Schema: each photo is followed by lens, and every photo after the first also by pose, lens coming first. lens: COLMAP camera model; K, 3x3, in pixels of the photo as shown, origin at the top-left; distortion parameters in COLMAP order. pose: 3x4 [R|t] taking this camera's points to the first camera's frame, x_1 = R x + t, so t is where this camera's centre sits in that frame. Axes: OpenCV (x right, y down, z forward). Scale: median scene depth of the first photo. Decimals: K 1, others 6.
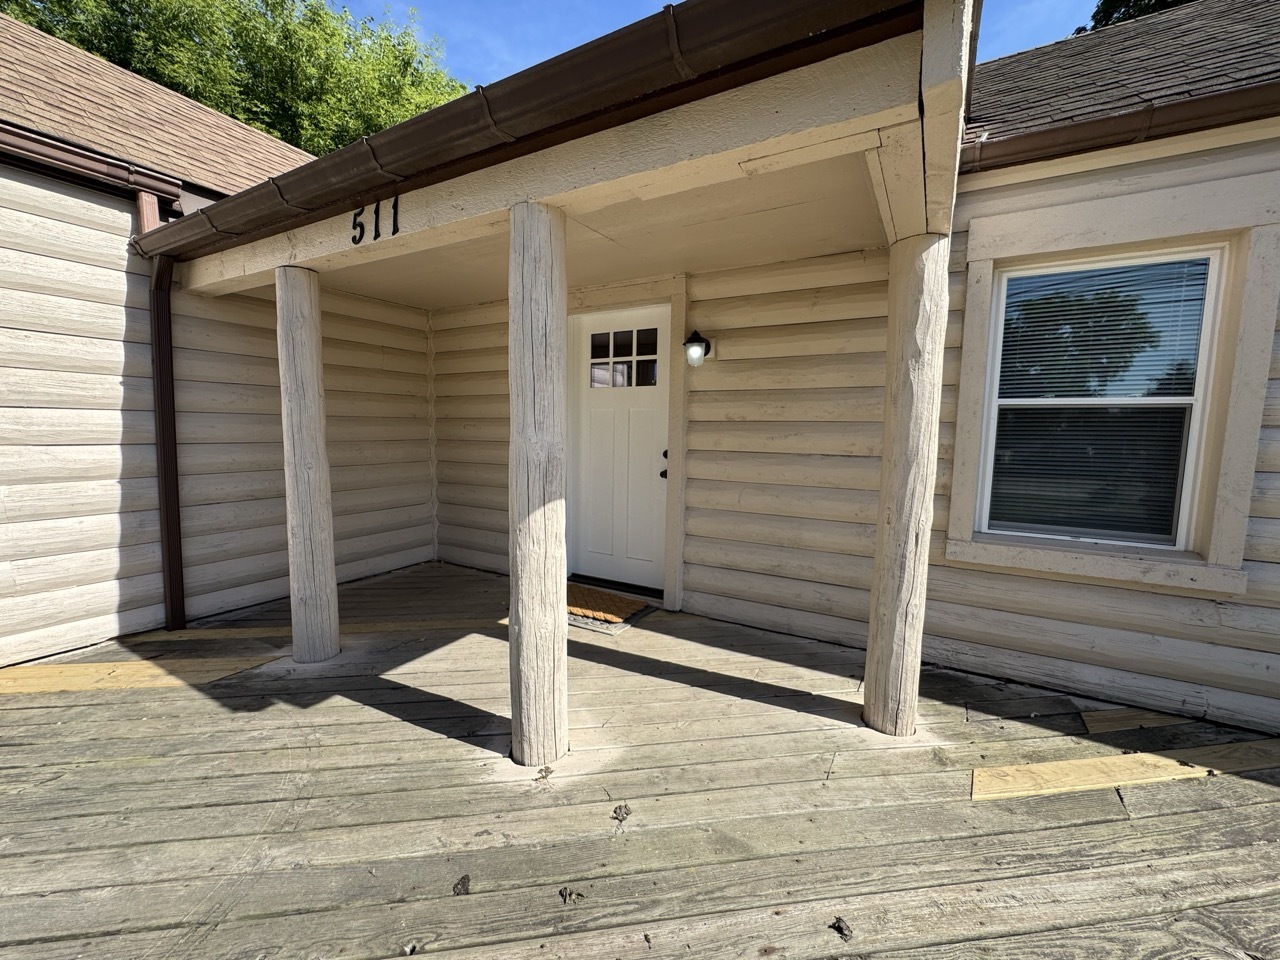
lens RADIAL K [[512.0, 0, 643.7], [0, 512.0, 480.1], [0, 0, 1]] dist [-0.001679, 0.000784]
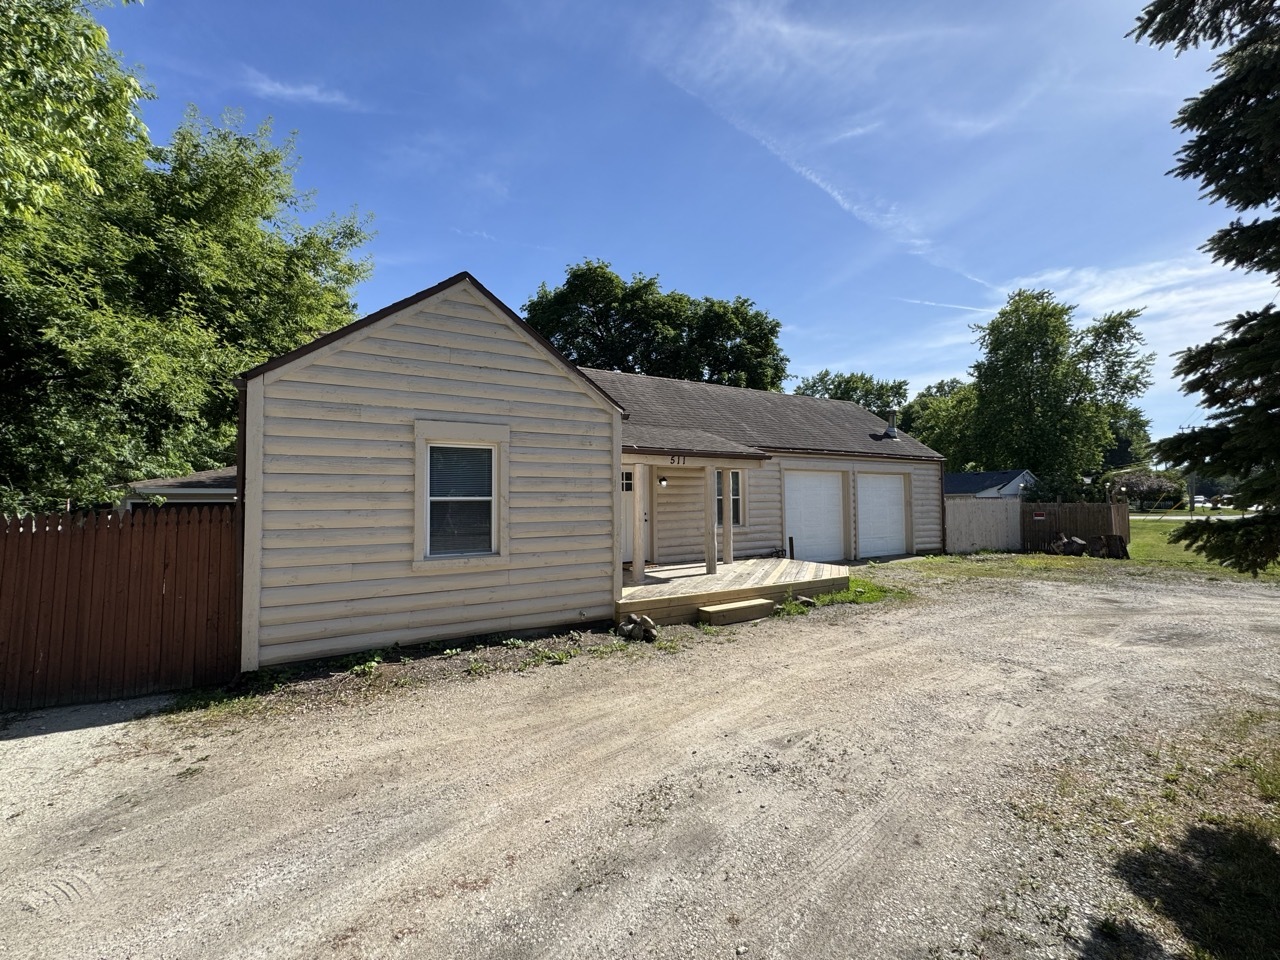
lens RADIAL K [[512.0, 0, 640.8], [0, 512.0, 480.1], [0, 0, 1]] dist [-0.001679, 0.000784]
pose [[0.513099, 0.016717, 0.858166, -3.559181], [0.111604, 0.990023, -0.086013, 0.013460], [-0.851043, 0.139908, 0.506115, -0.759170]]
